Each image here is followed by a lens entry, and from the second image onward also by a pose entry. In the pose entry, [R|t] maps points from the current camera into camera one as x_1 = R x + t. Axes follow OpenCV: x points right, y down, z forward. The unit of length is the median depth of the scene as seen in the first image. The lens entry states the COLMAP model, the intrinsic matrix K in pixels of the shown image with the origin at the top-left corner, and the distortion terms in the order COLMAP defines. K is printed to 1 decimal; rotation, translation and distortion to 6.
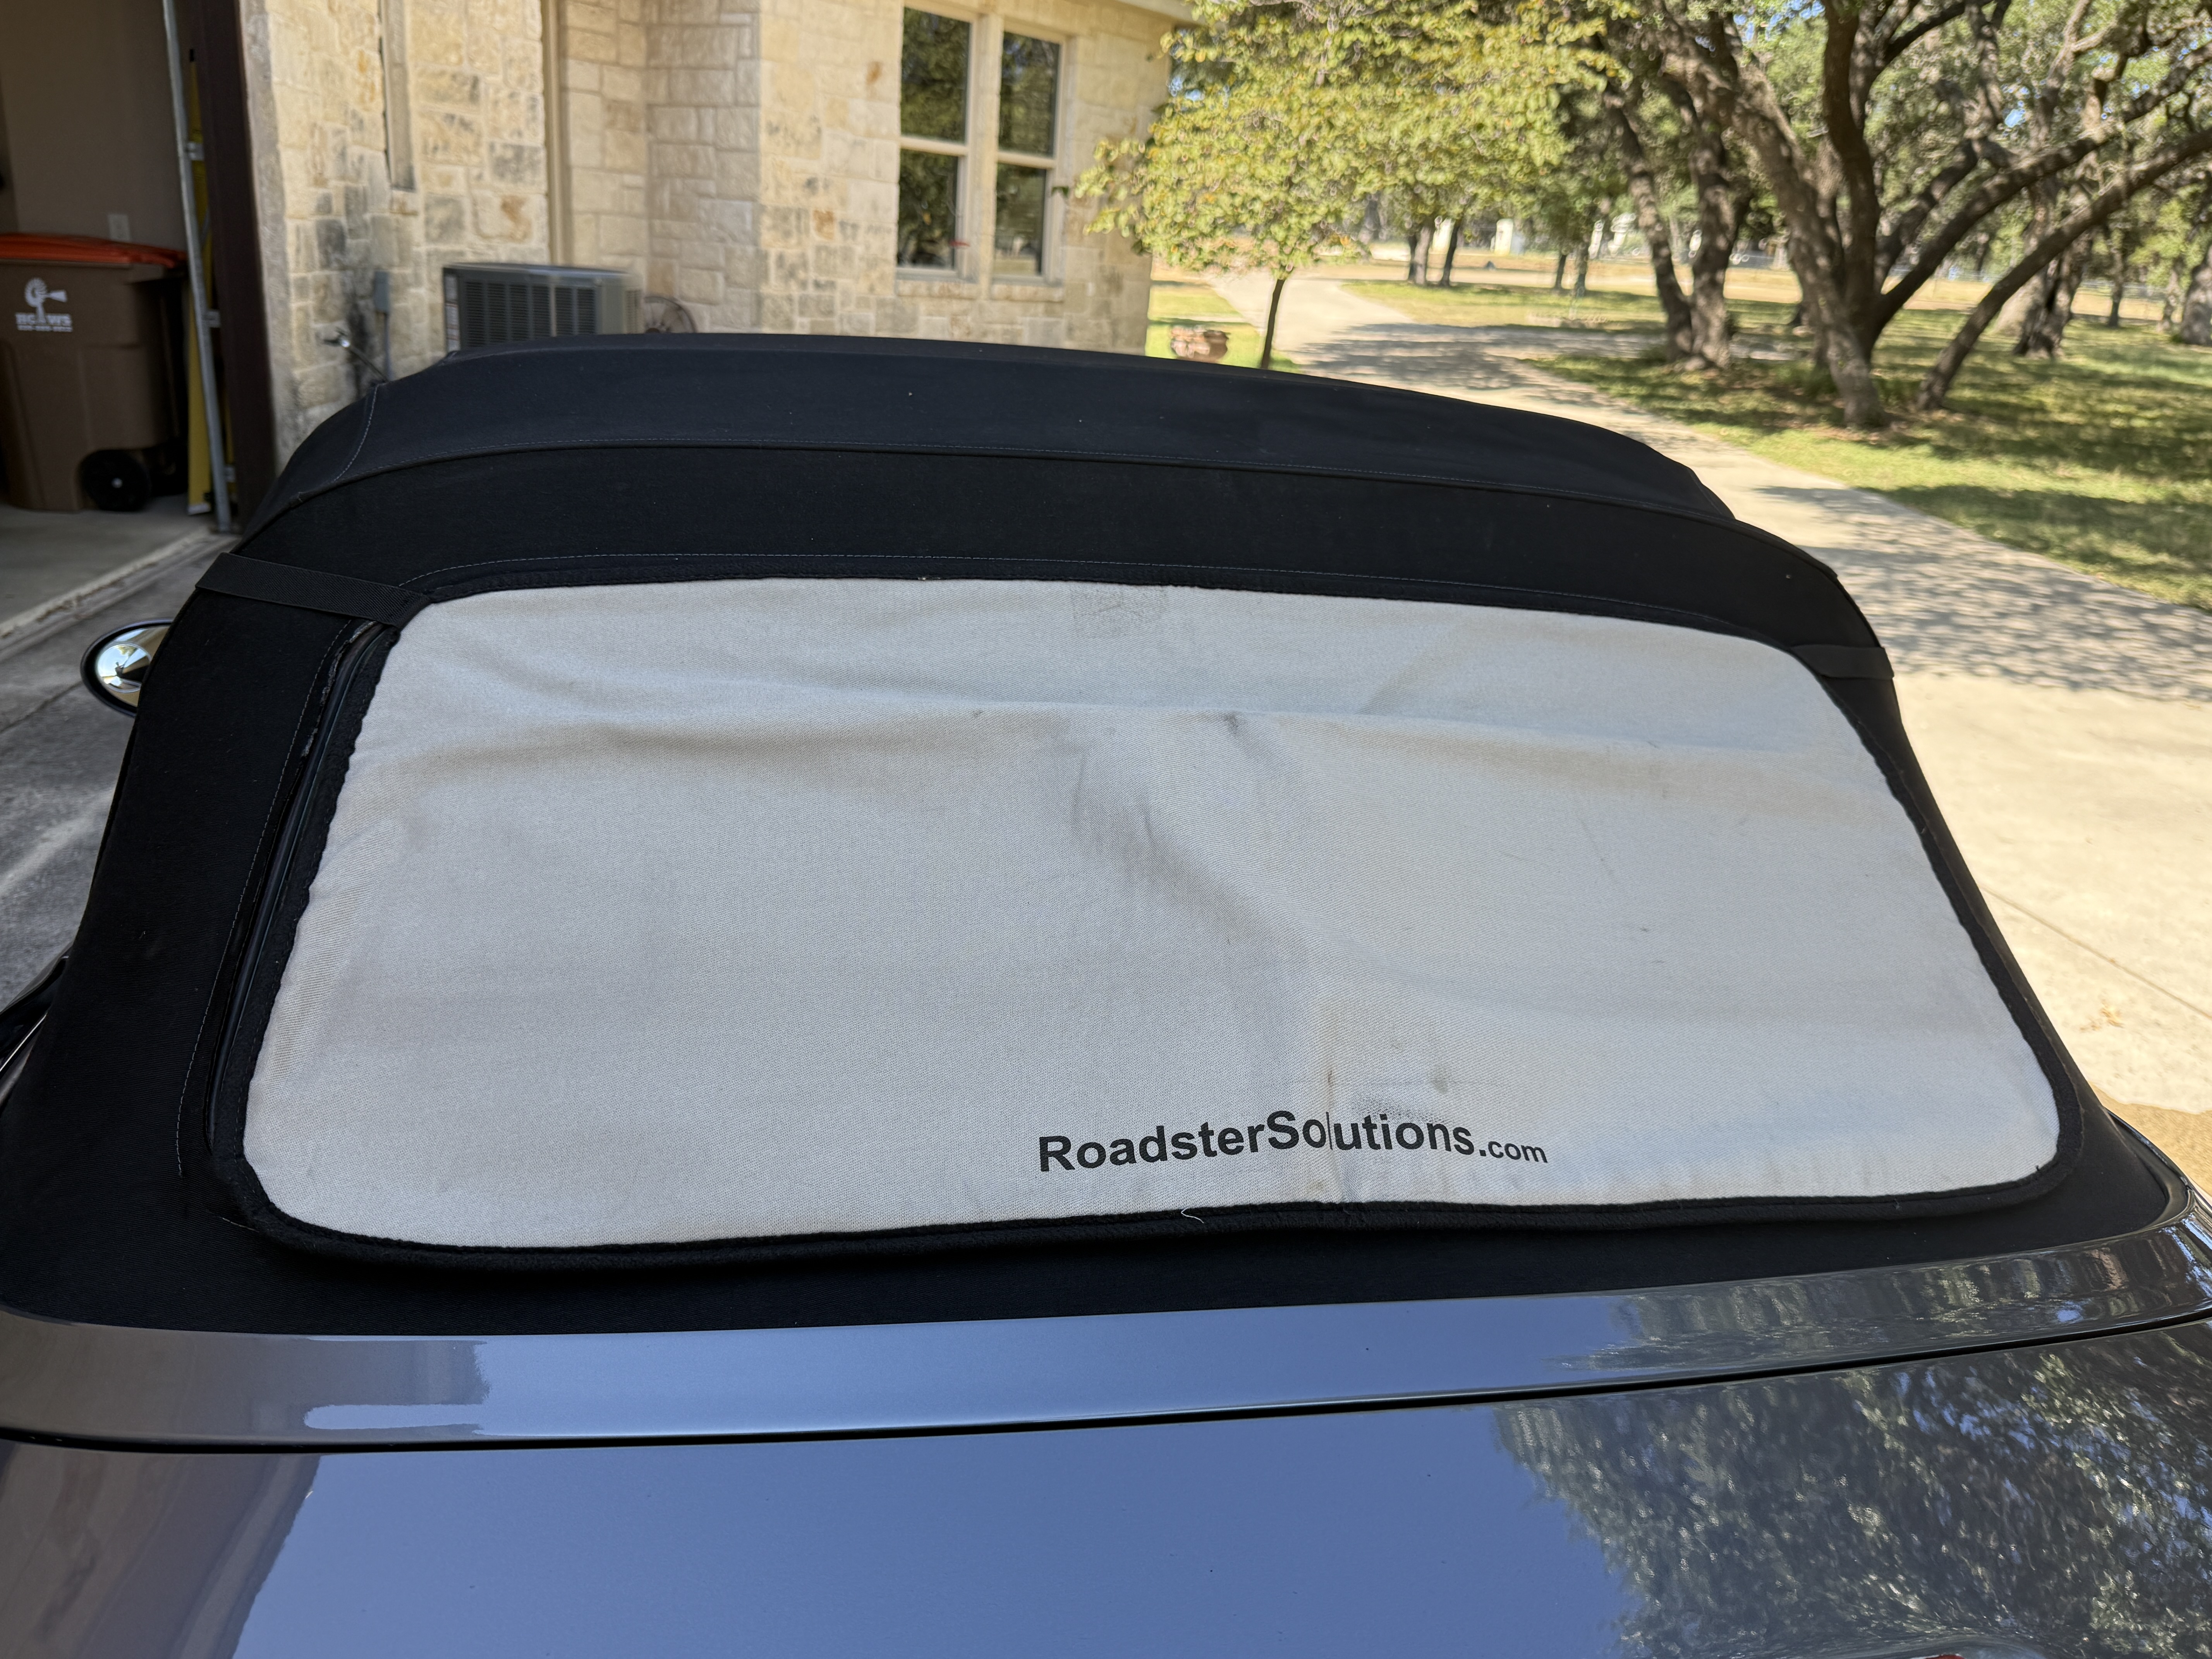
lens RADIAL K [[1668.2, 0, 1106.0], [0, 1668.2, 829.5], [0, 0, 1]] dist [0.005472, -0.011834]
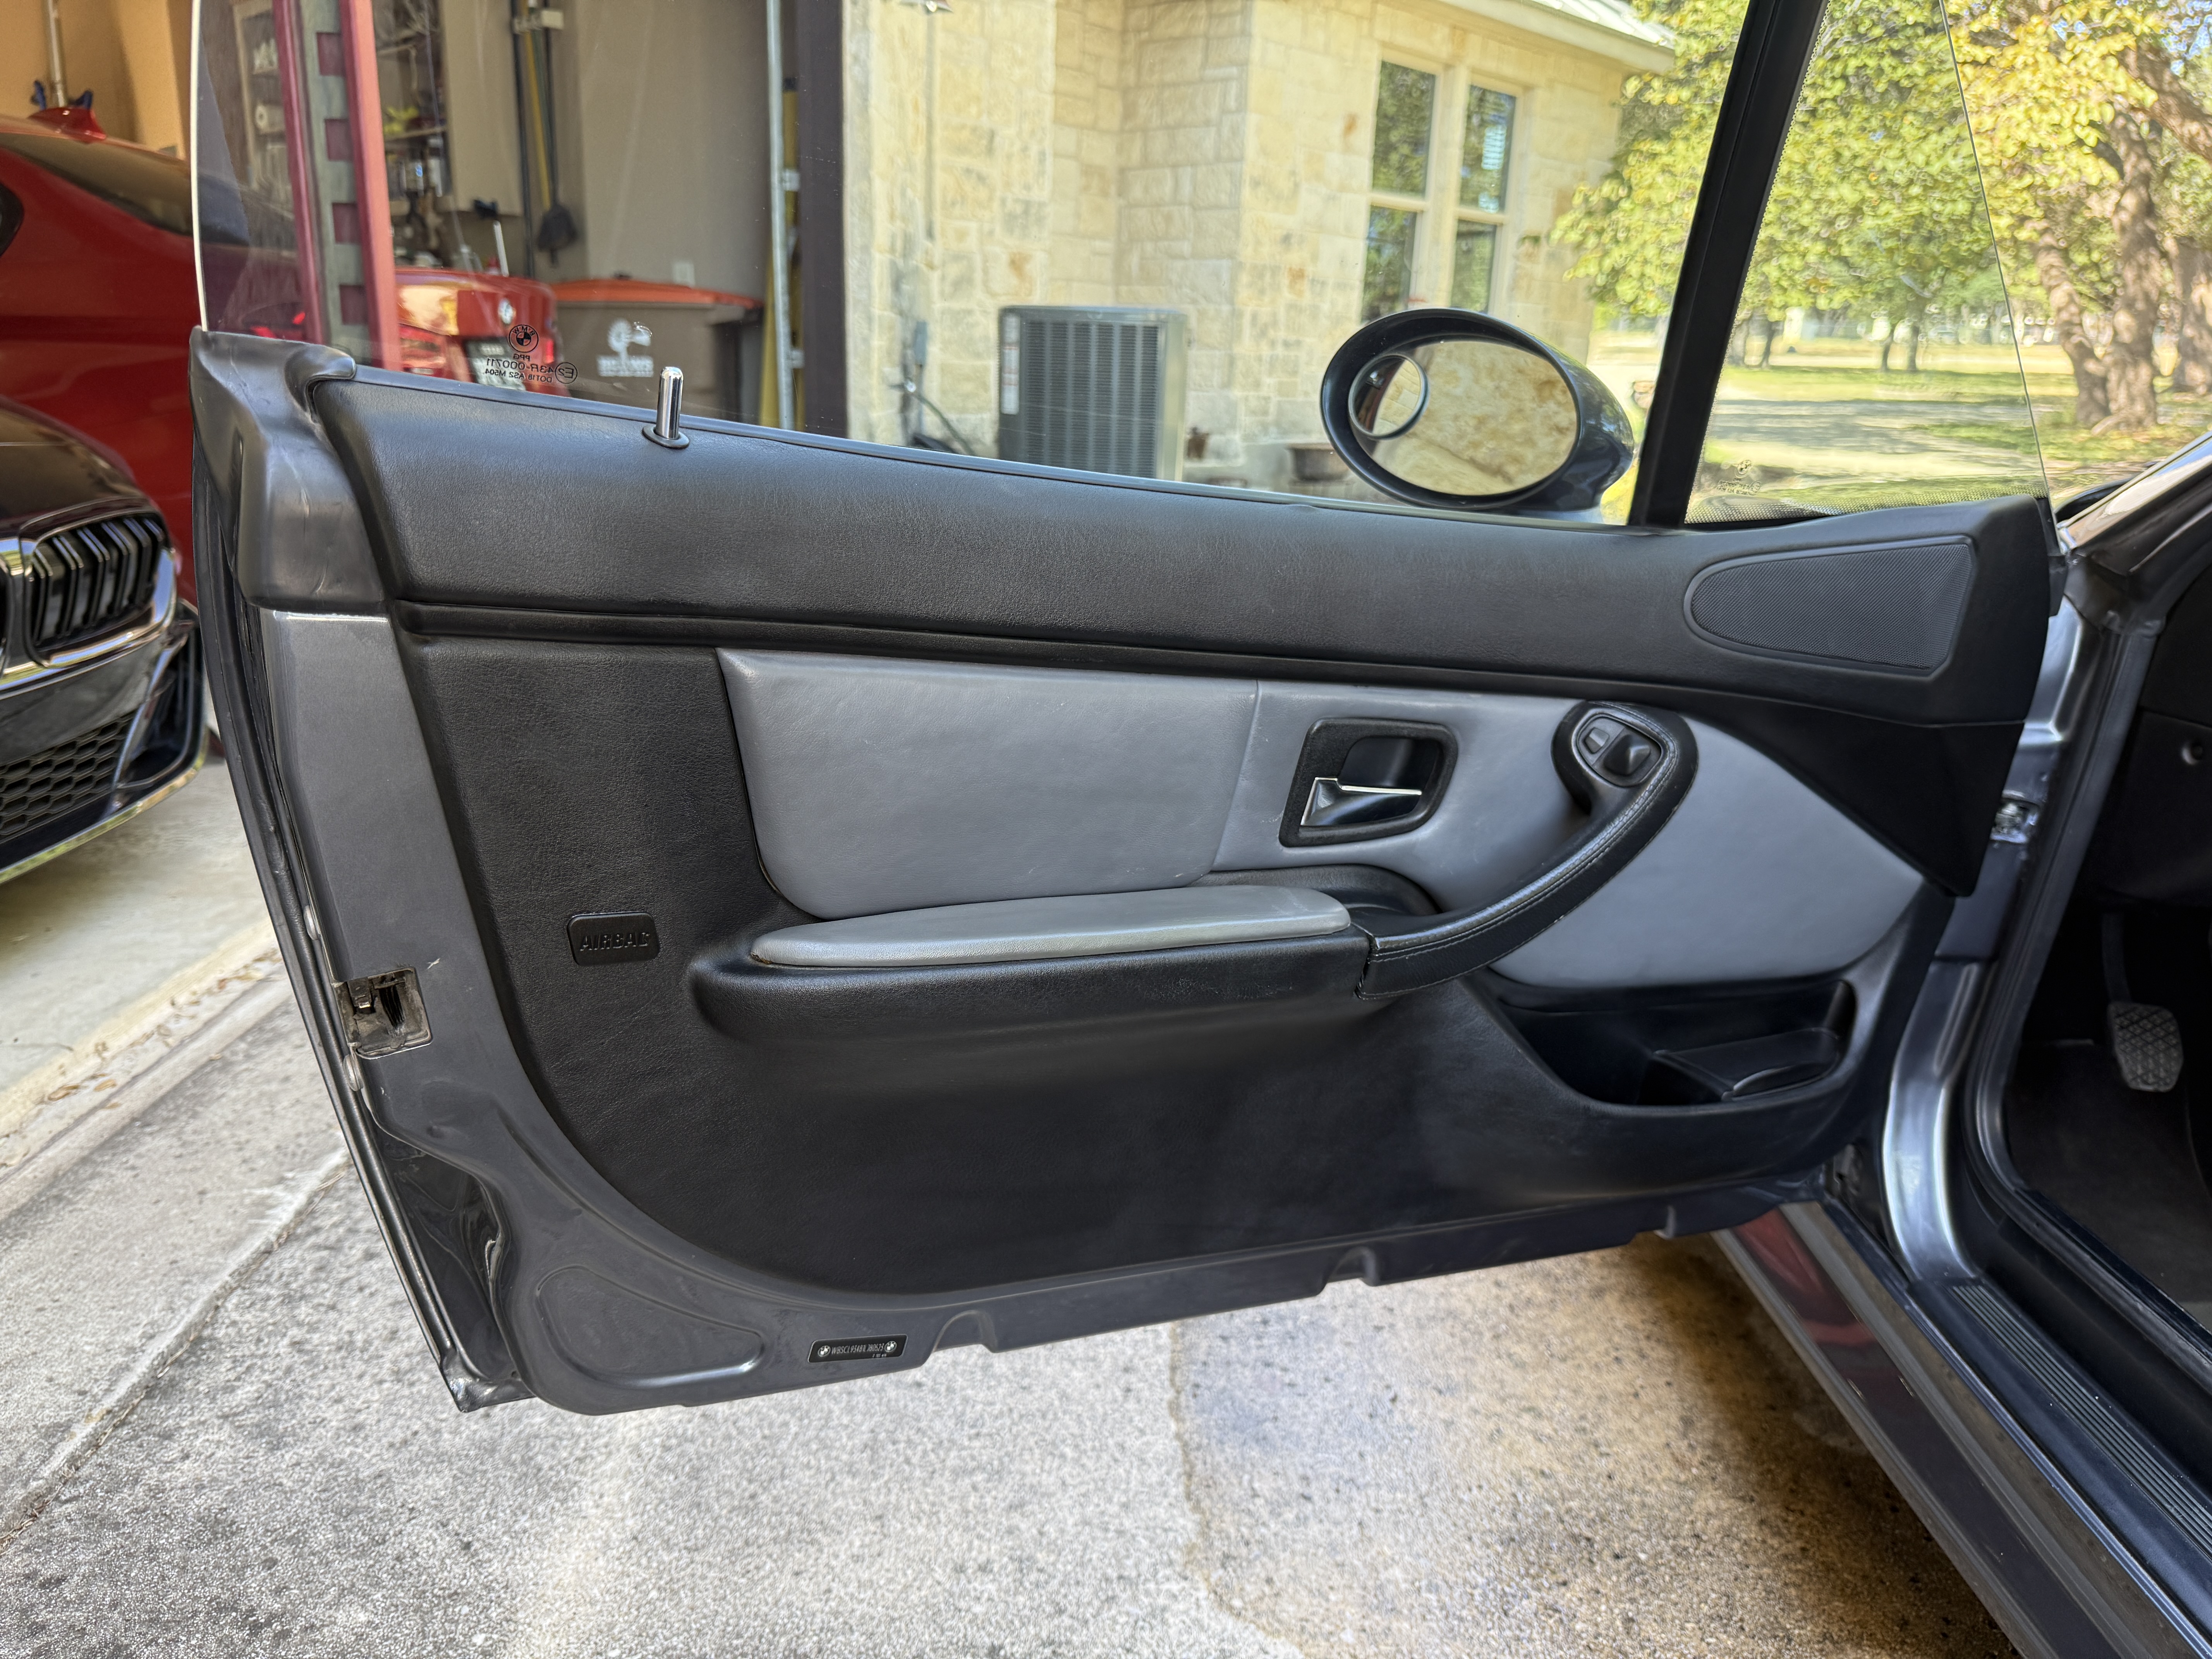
lens RADIAL K [[1562.7, 0, 1106.0], [0, 1562.7, 829.5], [0, 0, 1]] dist [0.031968, -0.055021]
pose [[0.992260, -0.000598, -0.124175, -0.170262], [-0.006433, 0.998398, -0.056208, 0.006896], [0.124010, 0.056572, 0.990667, 0.106098]]
